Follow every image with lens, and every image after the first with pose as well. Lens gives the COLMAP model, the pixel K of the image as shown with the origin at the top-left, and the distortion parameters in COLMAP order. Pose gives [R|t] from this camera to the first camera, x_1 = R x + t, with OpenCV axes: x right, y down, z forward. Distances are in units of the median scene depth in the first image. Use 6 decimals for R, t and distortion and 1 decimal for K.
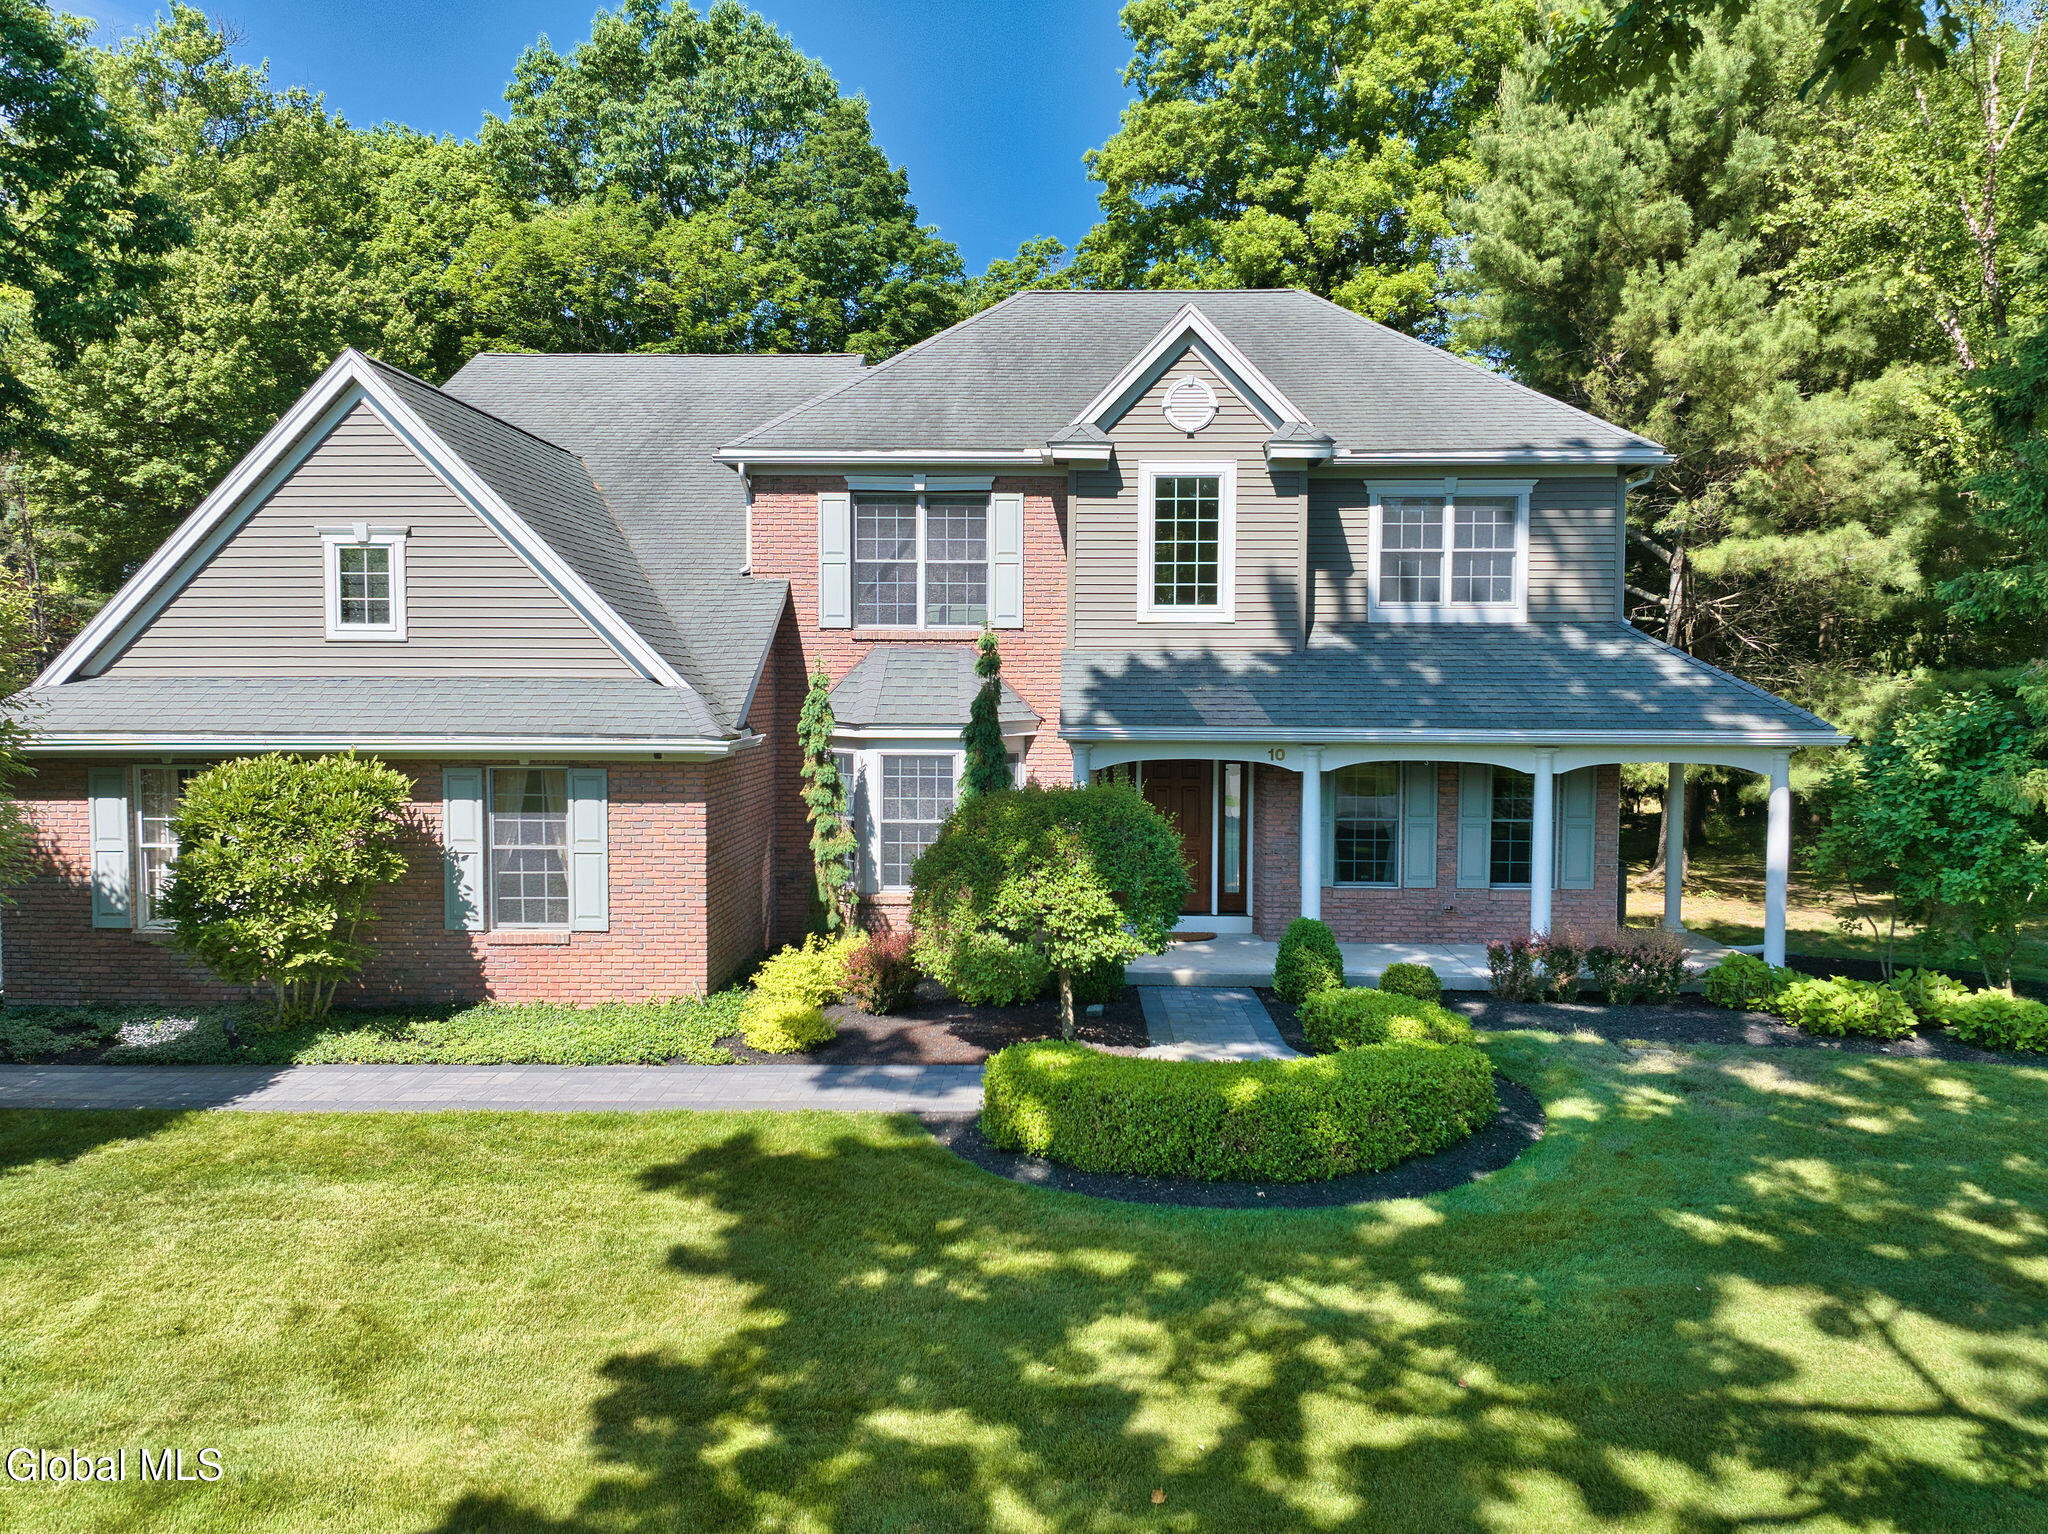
lens RADIAL K [[1449.8, 0, 1021.7], [0, 1449.8, 756.4], [0, 0, 1]] dist [0.016408, -0.046362]
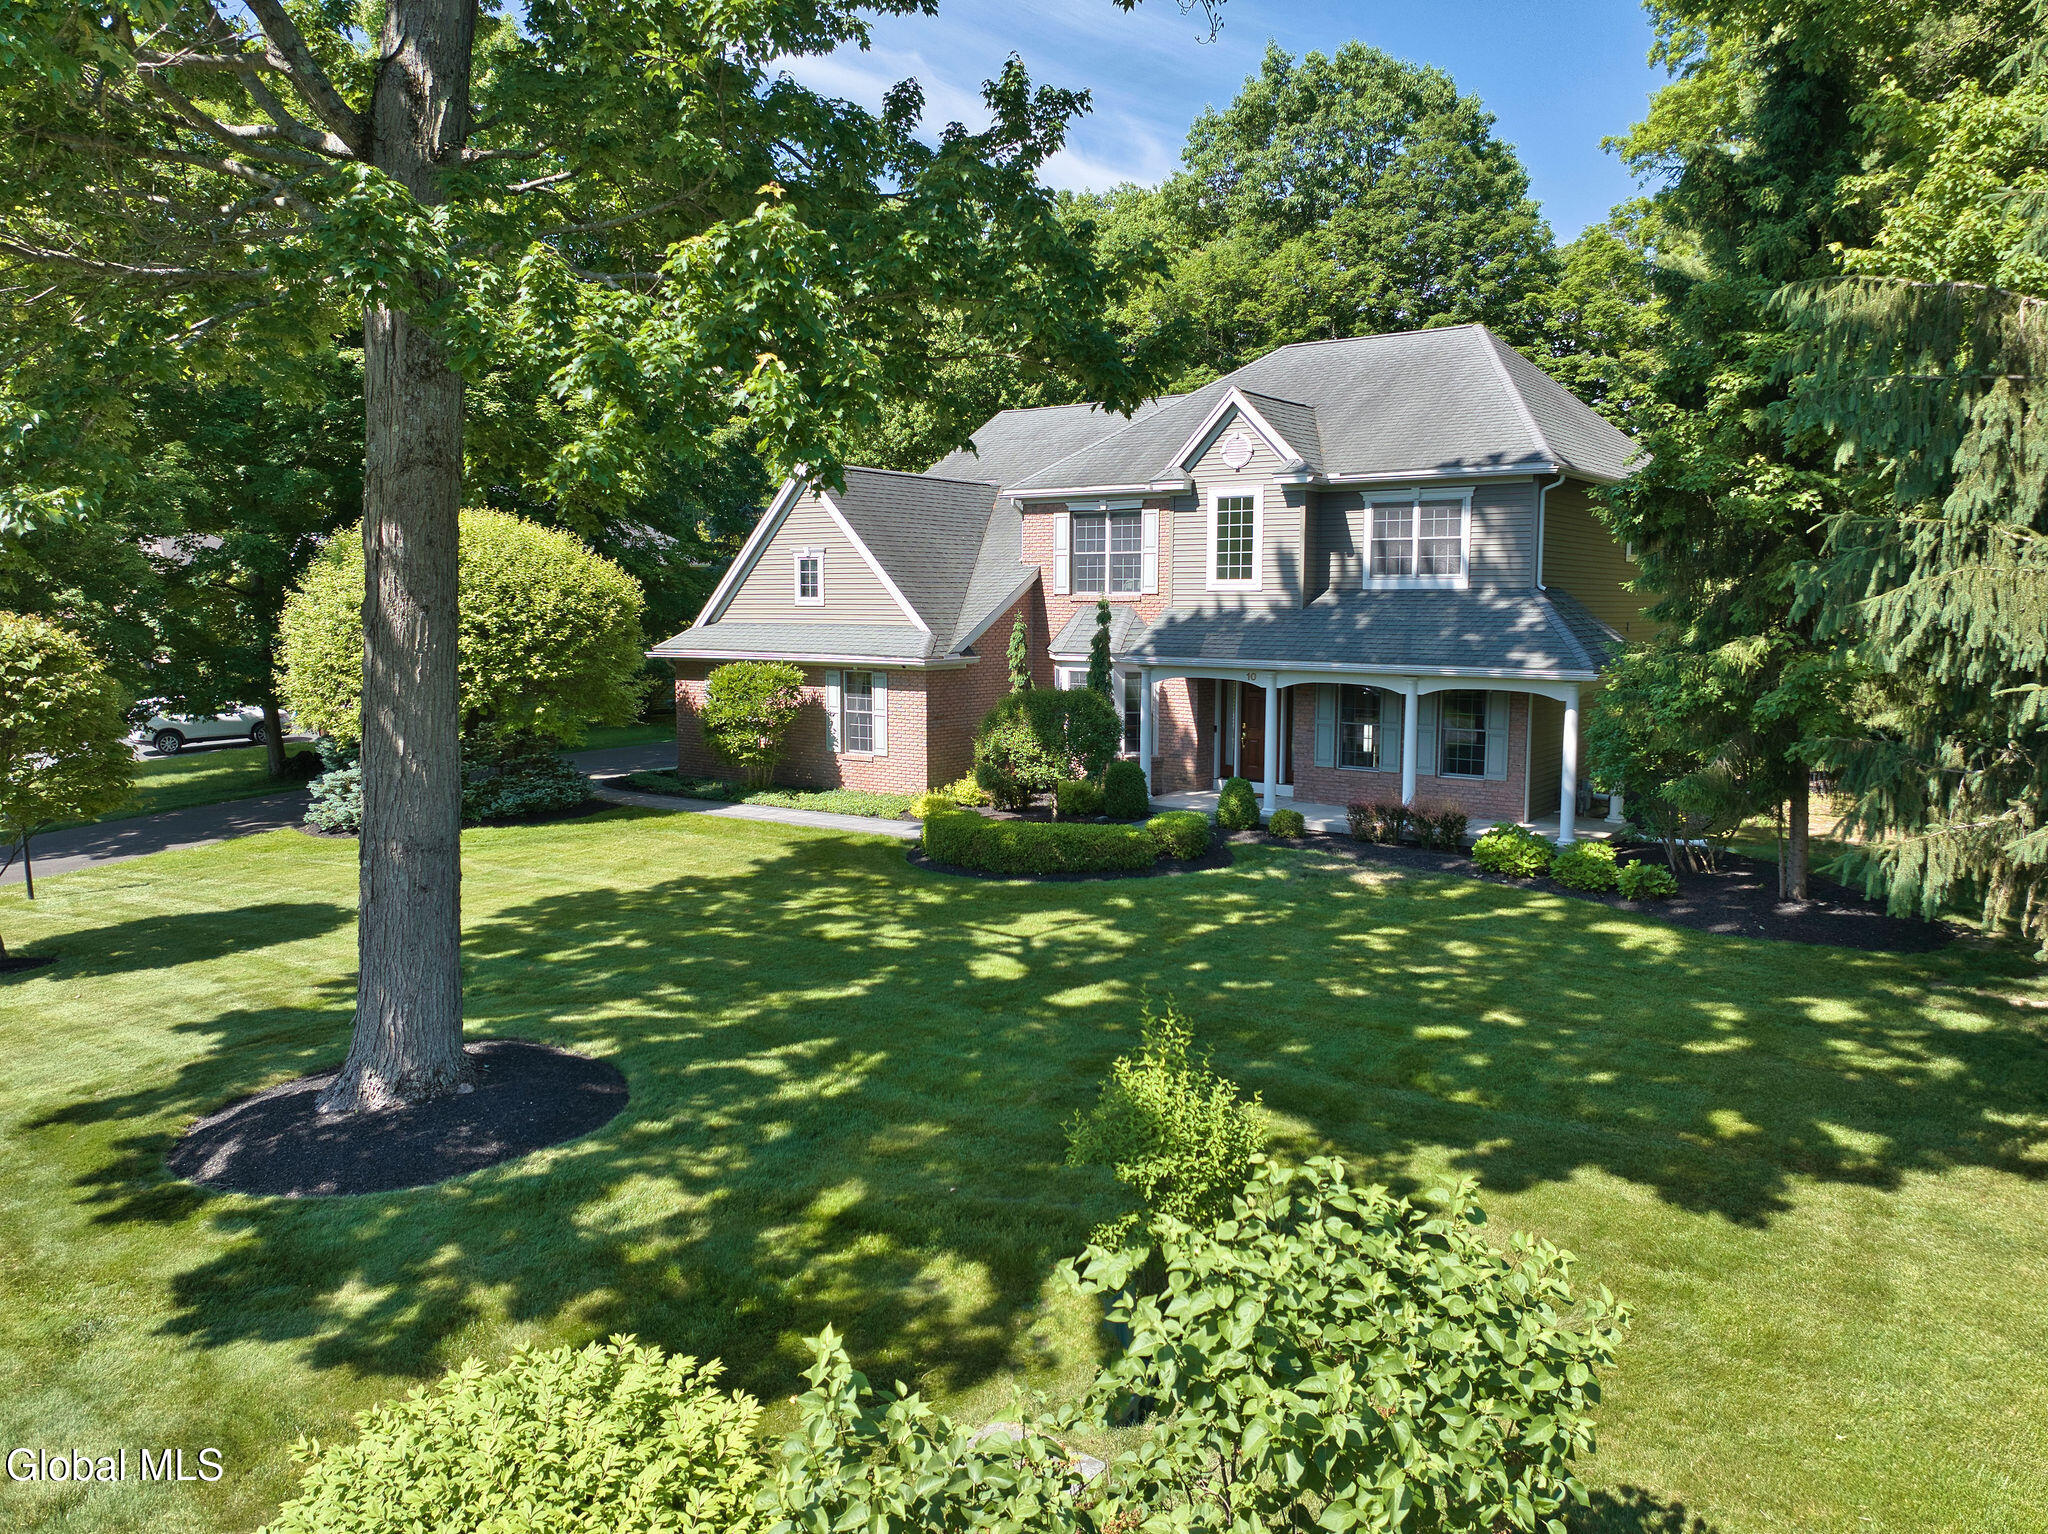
lens RADIAL K [[1465.6, 0, 1041.6], [0, 1465.6, 775.2], [0, 0, 1]] dist [-0.007145, -0.028981]
pose [[0.816215, 0.067070, -0.573842, 0.862802], [-0.028865, 0.996732, 0.075440, -0.007446], [0.577027, -0.045011, 0.815484, -0.414925]]
